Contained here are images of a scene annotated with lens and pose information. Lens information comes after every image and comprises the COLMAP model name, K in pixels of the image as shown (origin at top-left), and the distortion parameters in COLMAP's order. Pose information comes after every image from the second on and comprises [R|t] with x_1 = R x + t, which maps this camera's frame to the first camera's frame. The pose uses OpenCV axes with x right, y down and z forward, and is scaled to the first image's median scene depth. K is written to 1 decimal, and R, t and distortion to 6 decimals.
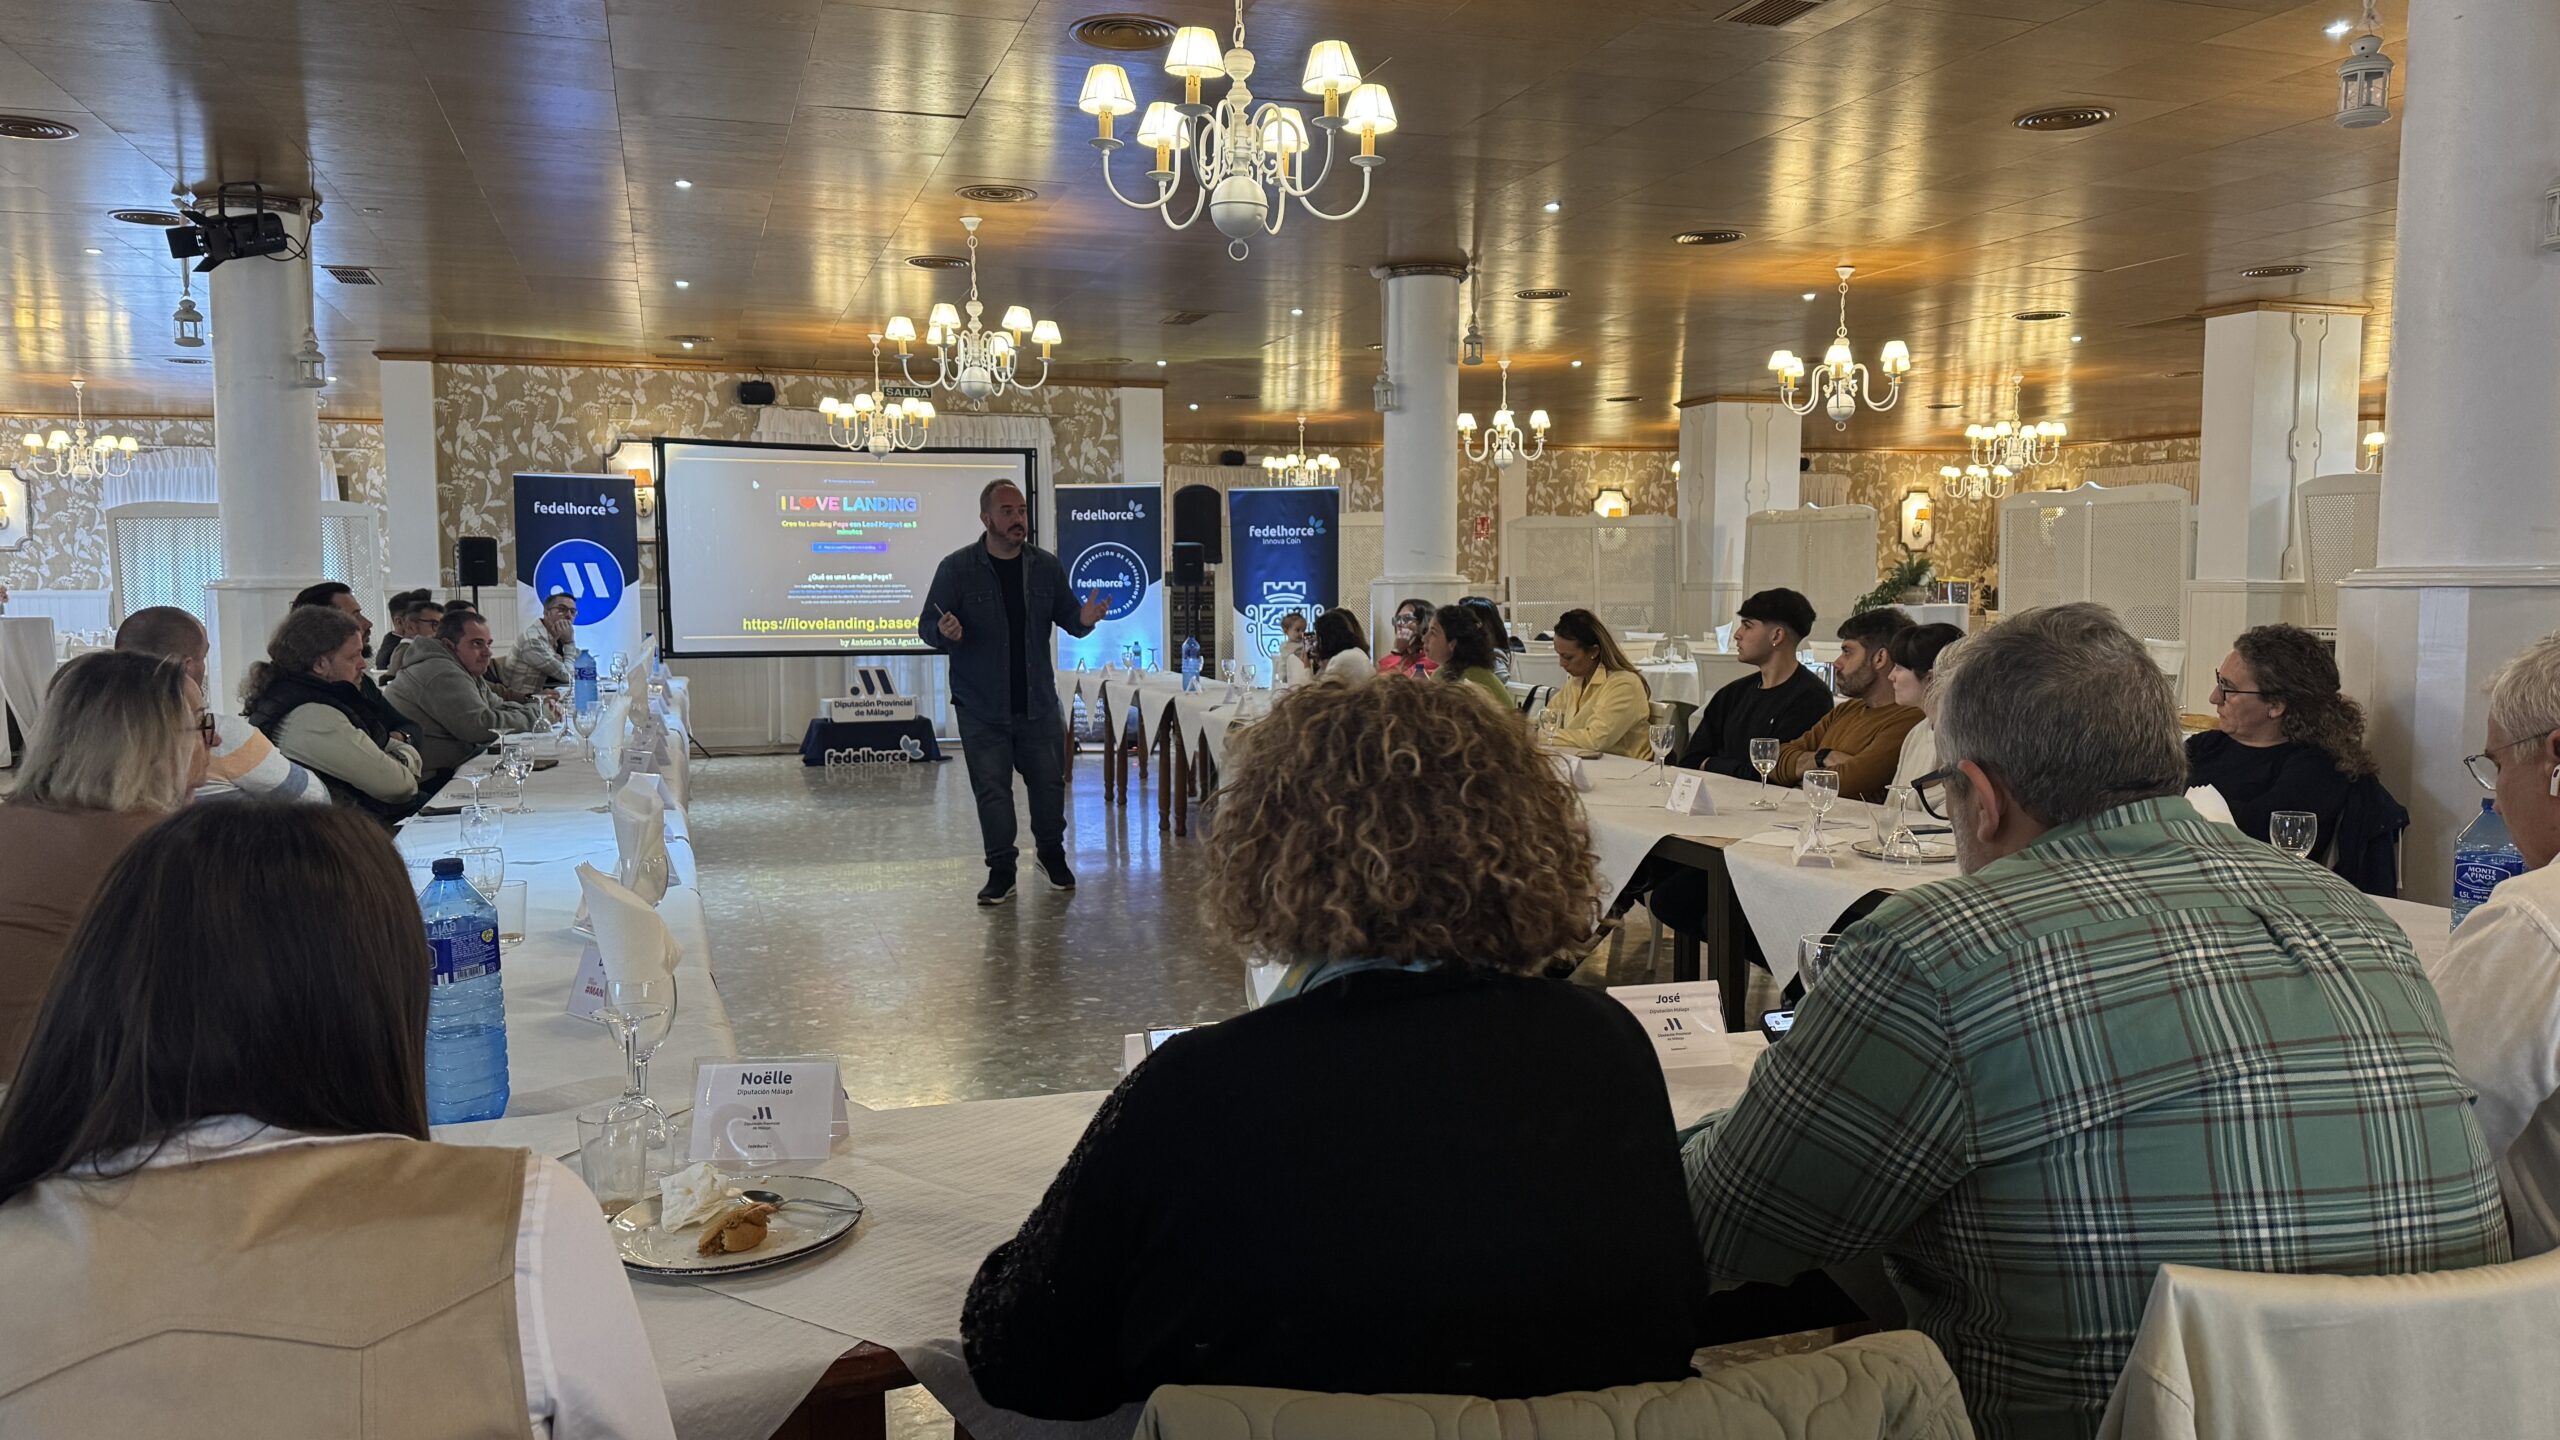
lens RADIAL K [[1910.0, 0, 1273.0], [0, 1910.0, 727.7], [0, 0, 1]] dist [0.081805, -0.001714]
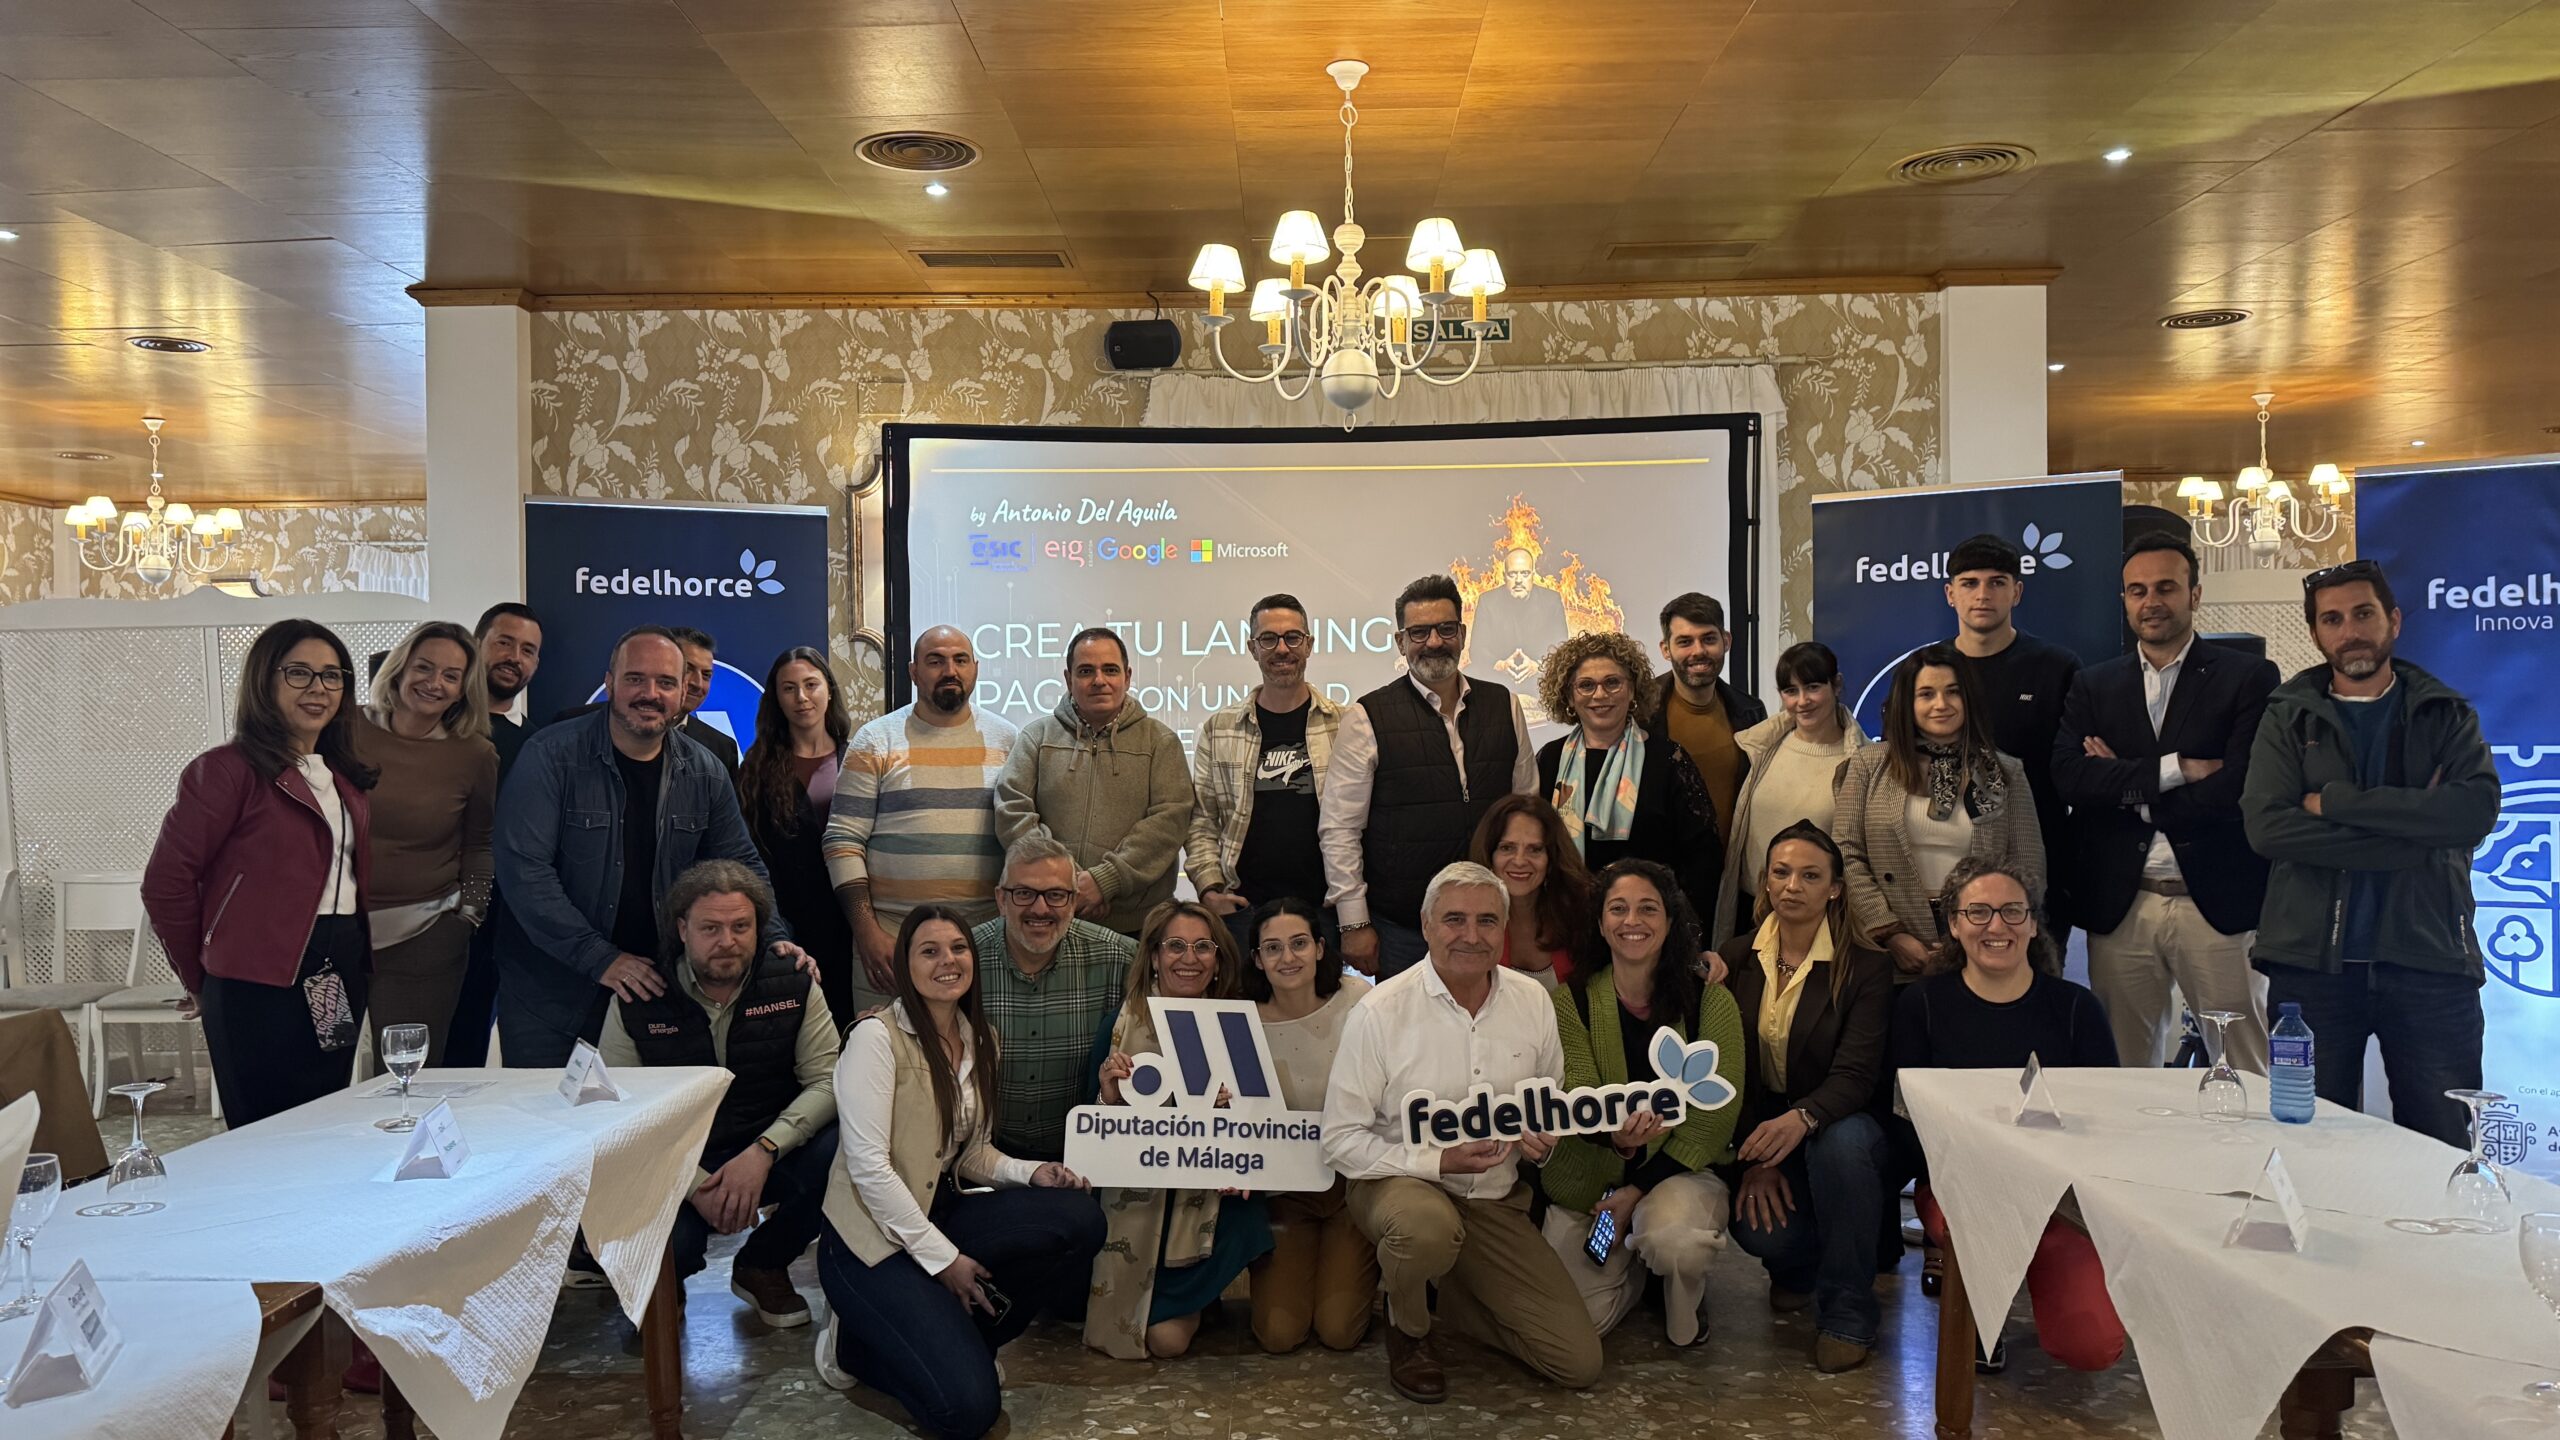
lens RADIAL K [[1910.0, 0, 1278.3], [0, 1910.0, 714.5], [0, 0, 1]] dist [0.081805, -0.001714]
pose [[0.946454, -0.005302, -0.322794, -0.087098], [-0.018468, 0.997339, -0.070532, -0.051490], [0.322309, 0.072717, 0.943837, 0.585386]]
